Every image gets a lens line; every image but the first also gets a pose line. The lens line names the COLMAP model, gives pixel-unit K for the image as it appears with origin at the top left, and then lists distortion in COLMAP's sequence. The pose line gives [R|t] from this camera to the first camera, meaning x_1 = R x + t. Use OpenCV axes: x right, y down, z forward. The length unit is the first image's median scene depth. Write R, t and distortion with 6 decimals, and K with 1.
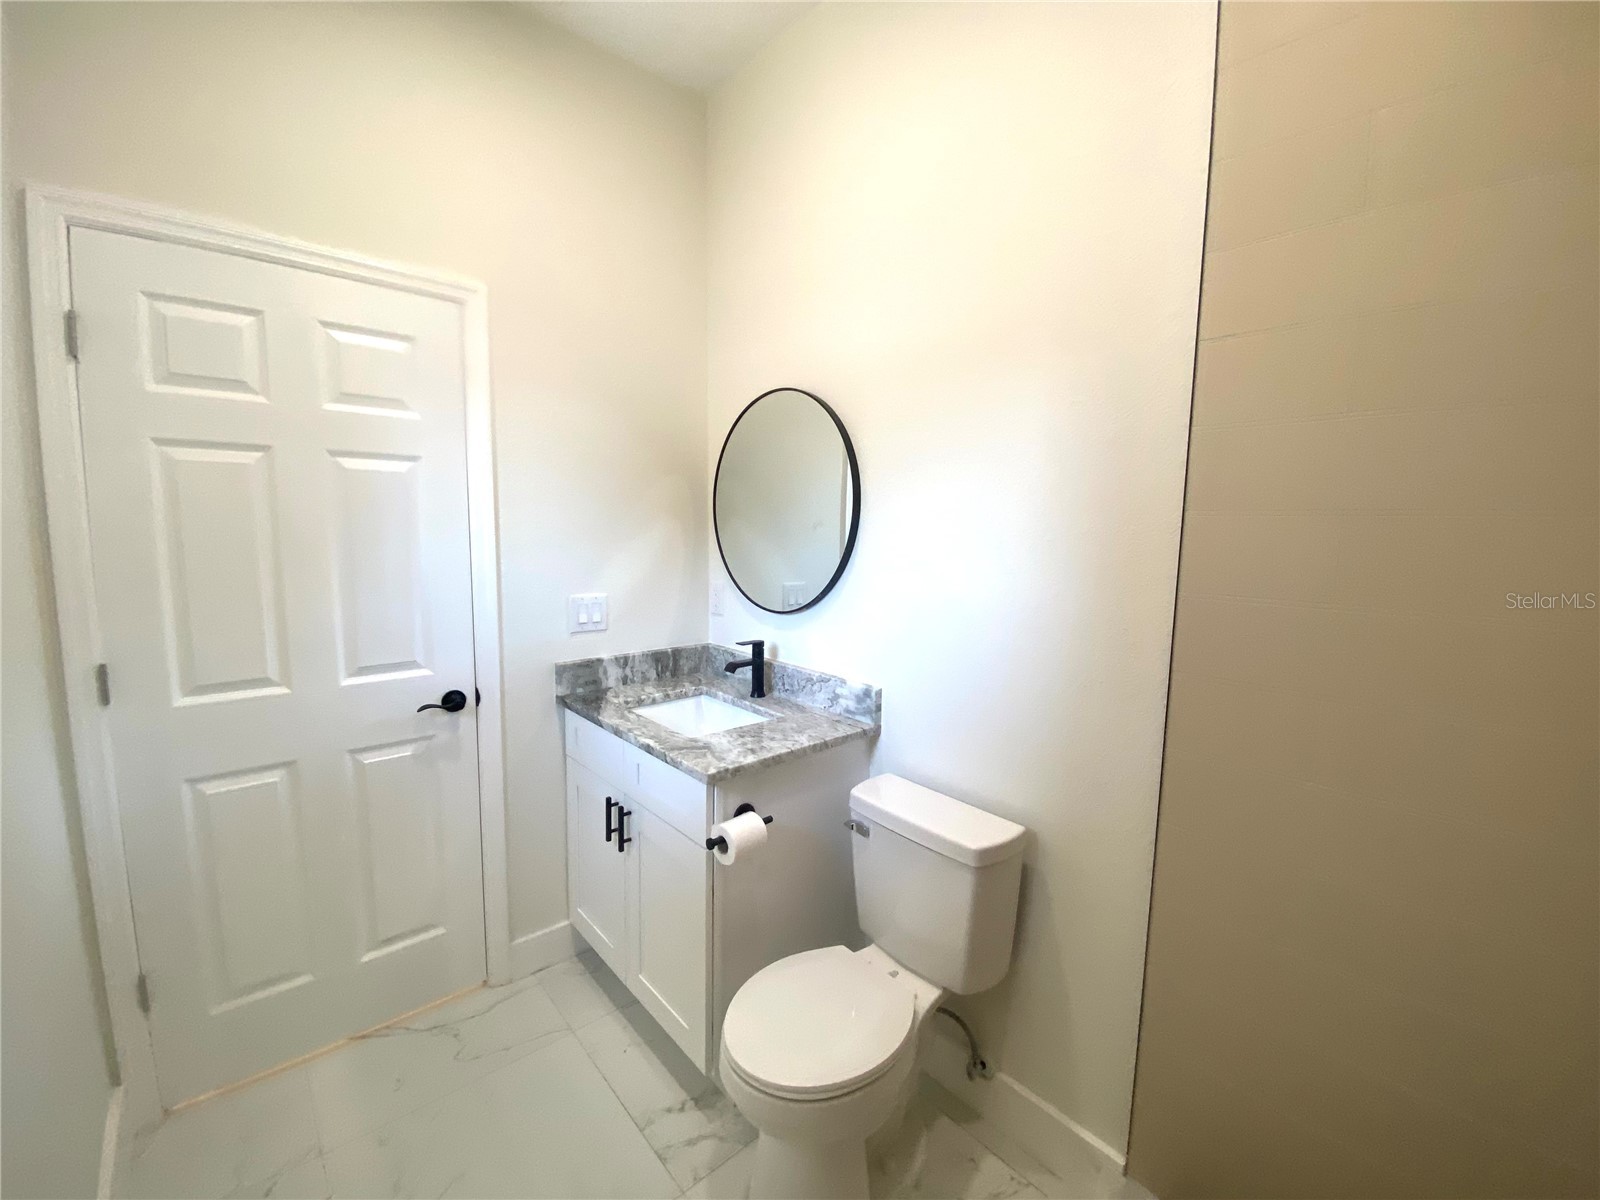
lens RADIAL K [[654.9, 0, 795.6], [0, 654.9, 598.5], [0, 0, 1]] dist [0.064992, -0.046245]
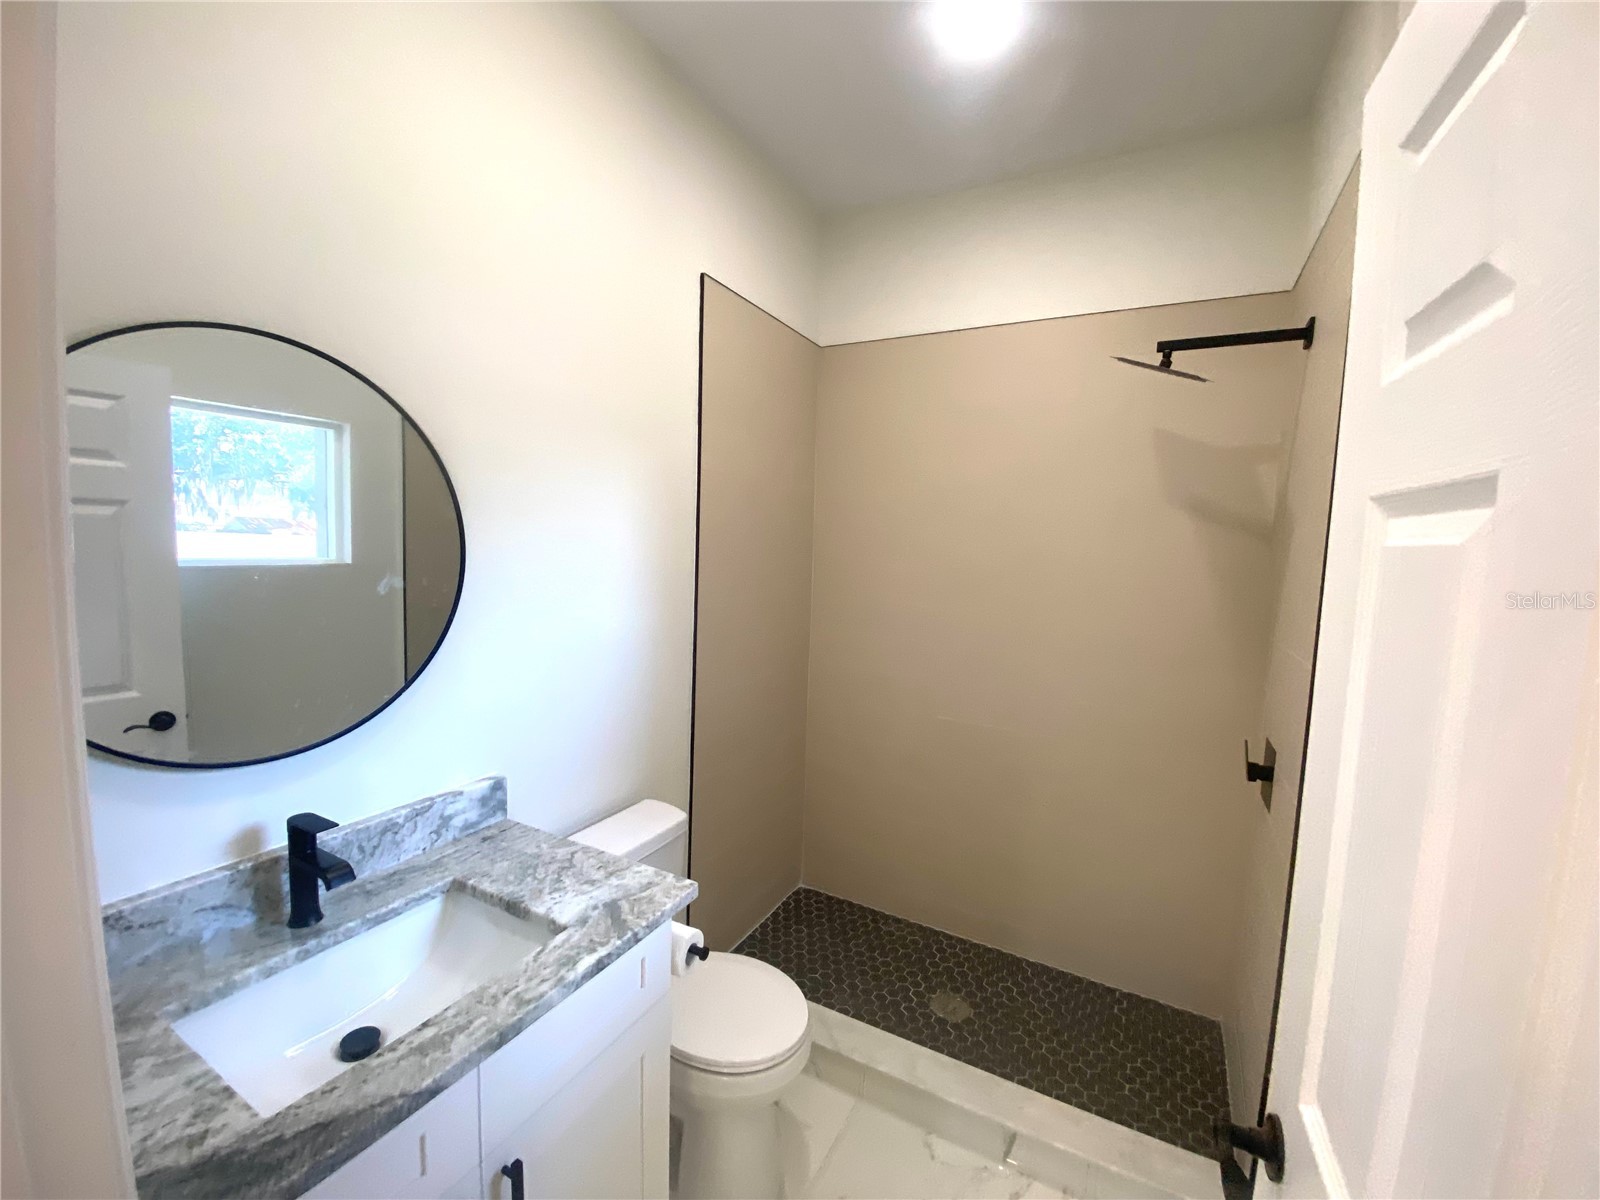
lens RADIAL K [[654.9, 0, 795.6], [0, 654.9, 598.5], [0, 0, 1]] dist [0.064992, -0.046245]
pose [[-0.359797, -0.104177, 0.927196, -0.753225], [0.063184, 0.988745, 0.135611, -0.171223], [-0.930889, 0.107376, -0.349166, 0.905527]]
